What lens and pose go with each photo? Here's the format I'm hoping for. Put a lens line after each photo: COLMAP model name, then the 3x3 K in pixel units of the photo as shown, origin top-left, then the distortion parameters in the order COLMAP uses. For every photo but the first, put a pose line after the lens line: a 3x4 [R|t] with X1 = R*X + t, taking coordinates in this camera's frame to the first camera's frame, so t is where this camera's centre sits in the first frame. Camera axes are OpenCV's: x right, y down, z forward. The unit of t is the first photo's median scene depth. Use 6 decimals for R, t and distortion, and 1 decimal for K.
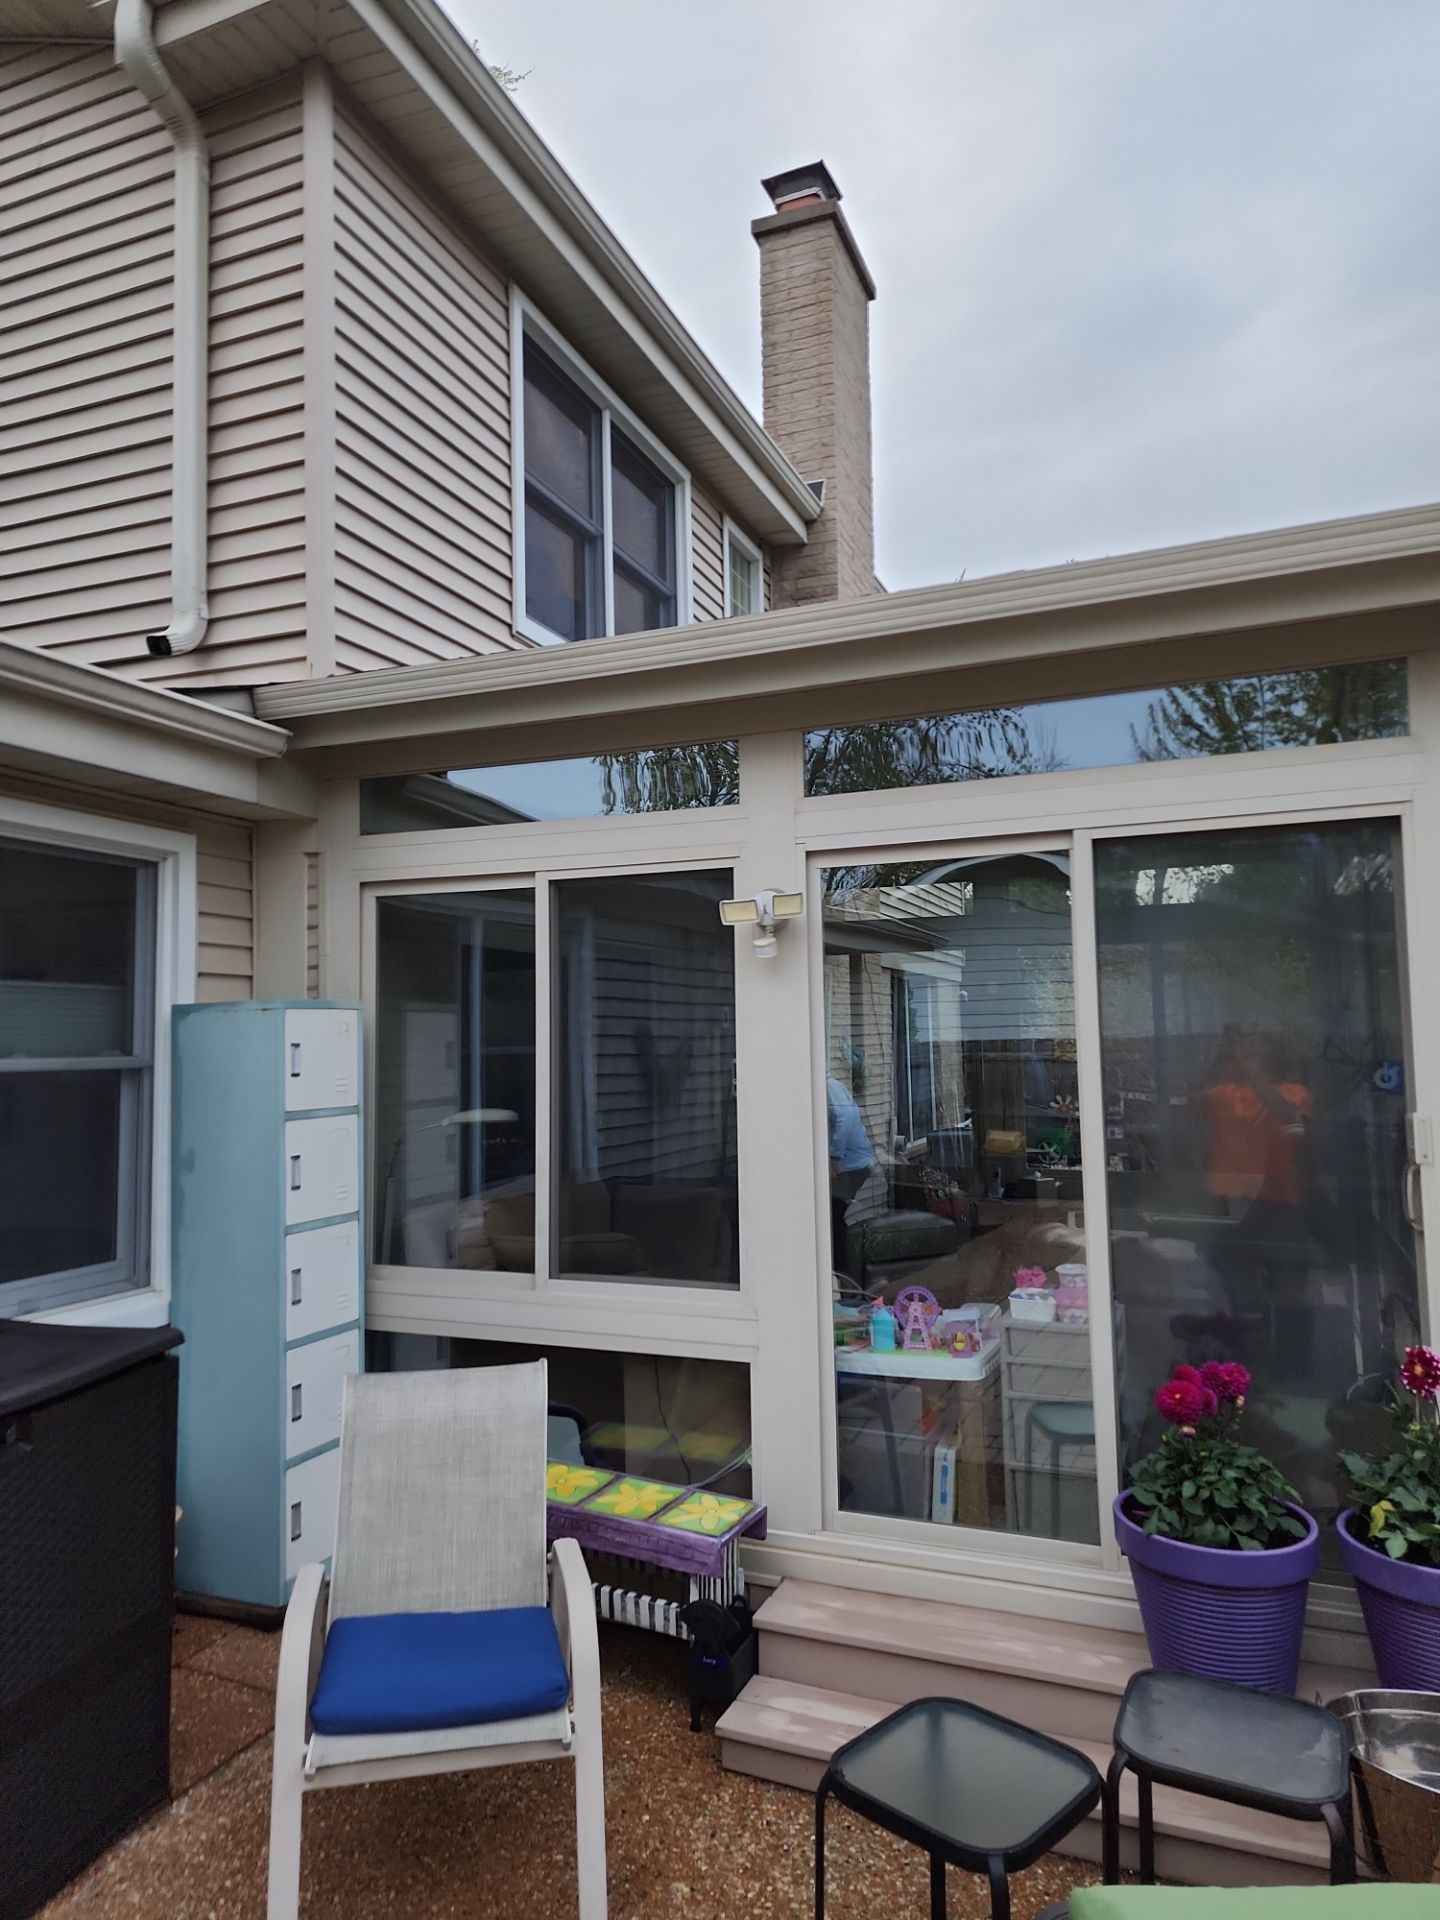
lens RADIAL K [[1268.1, 0, 720.0], [0, 1268.1, 960.0], [0, 0, 1]] dist [0.082713, -0.057401]
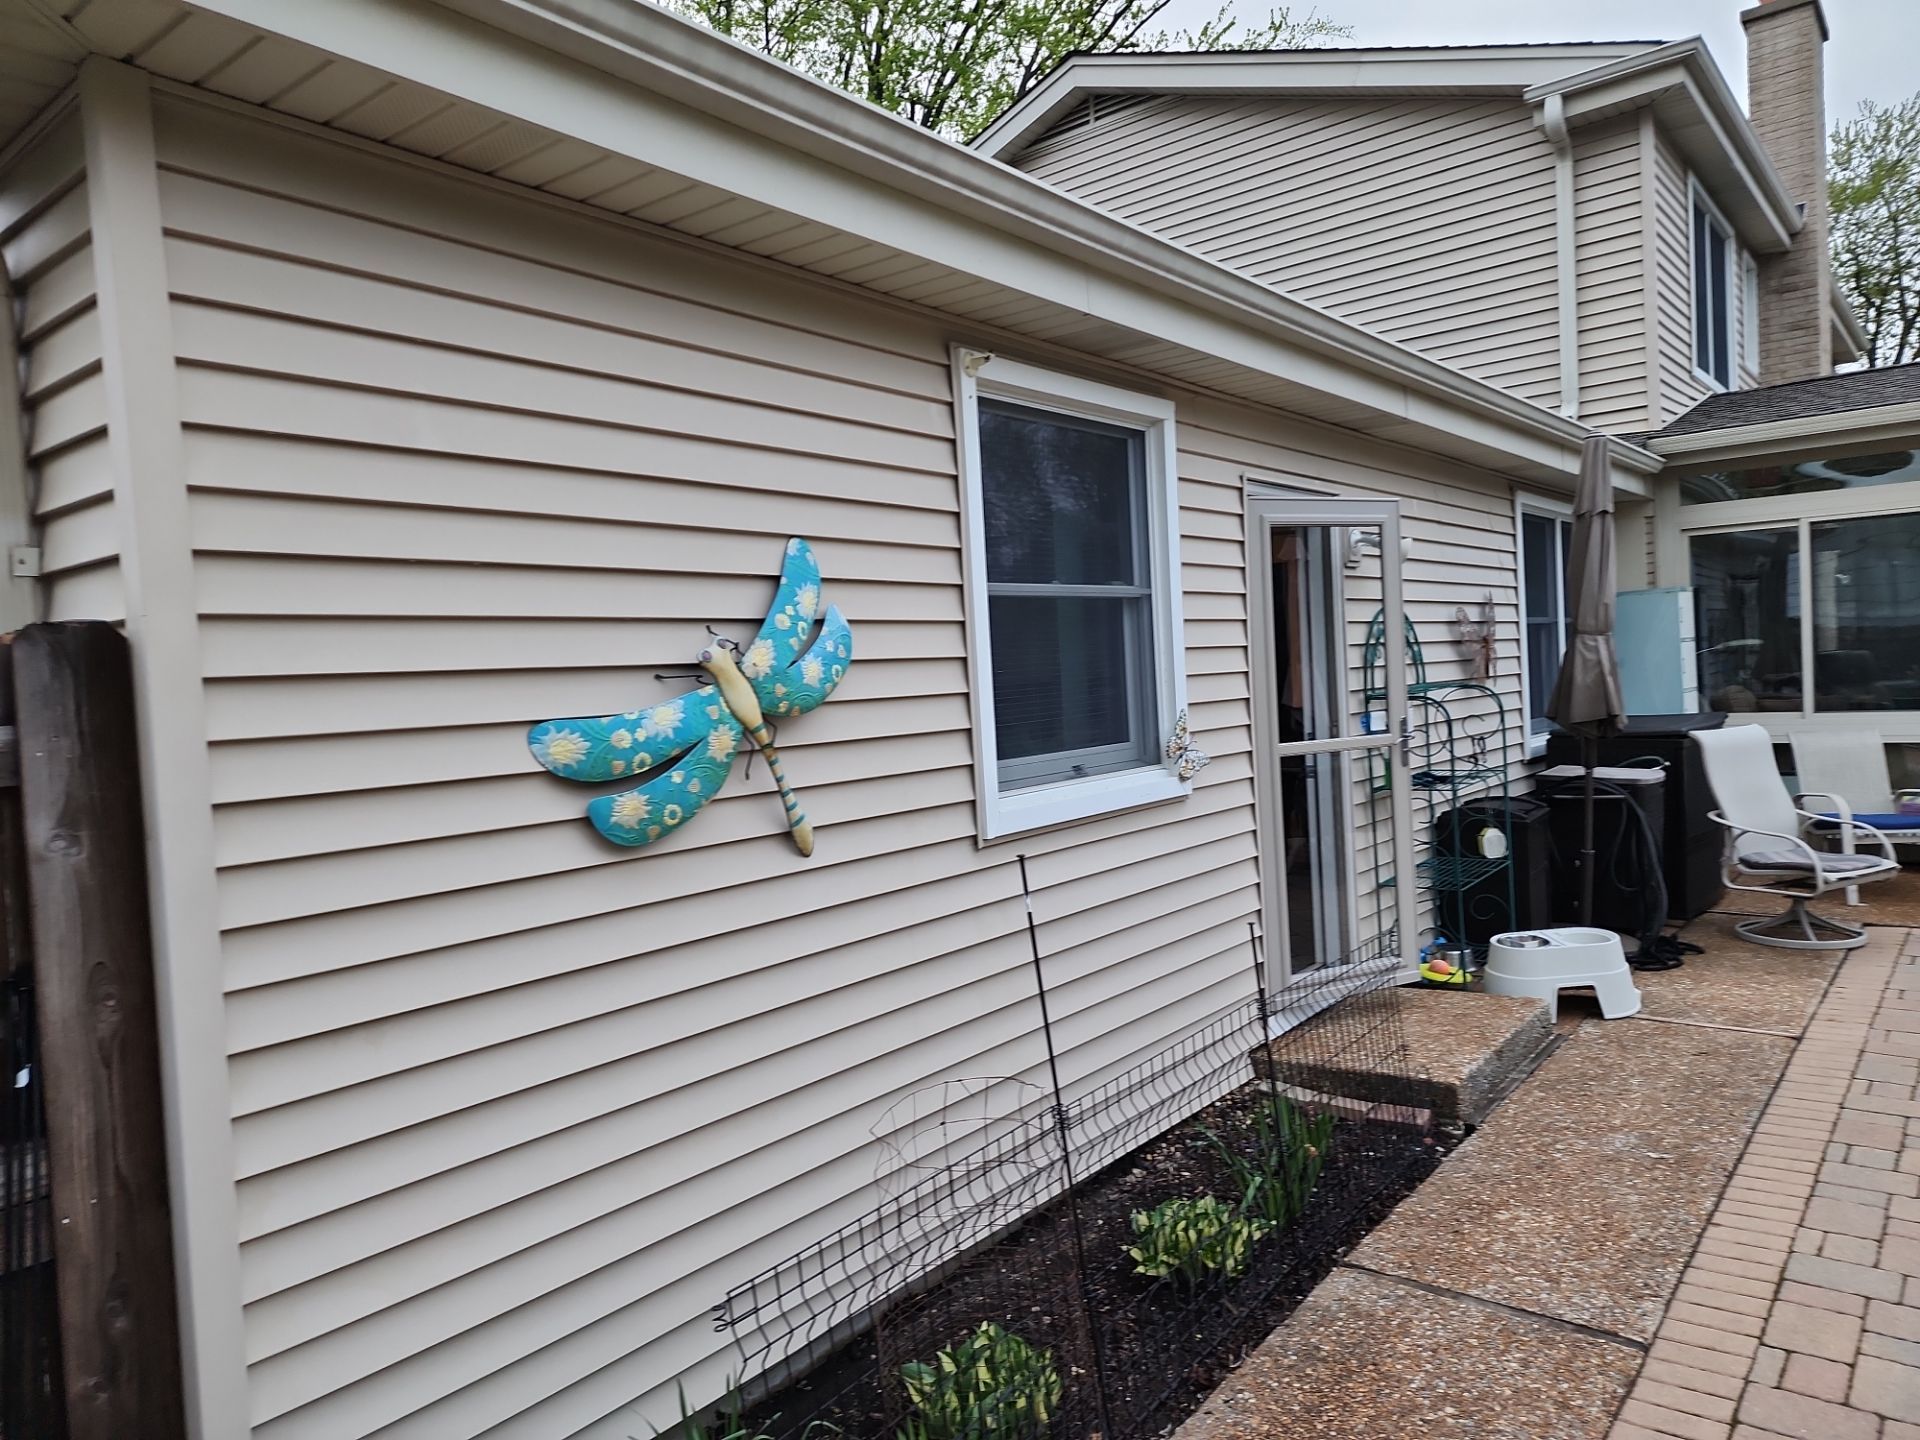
lens RADIAL K [[1275.6, 0, 961.8], [0, 1275.6, 728.7], [0, 0, 1]] dist [0.084929, -0.064195]
pose [[0.953521, -0.021967, -0.300526, -0.368431], [0.055739, 0.992986, 0.104268, -0.012337], [0.296128, -0.116173, 0.948057, -0.655314]]
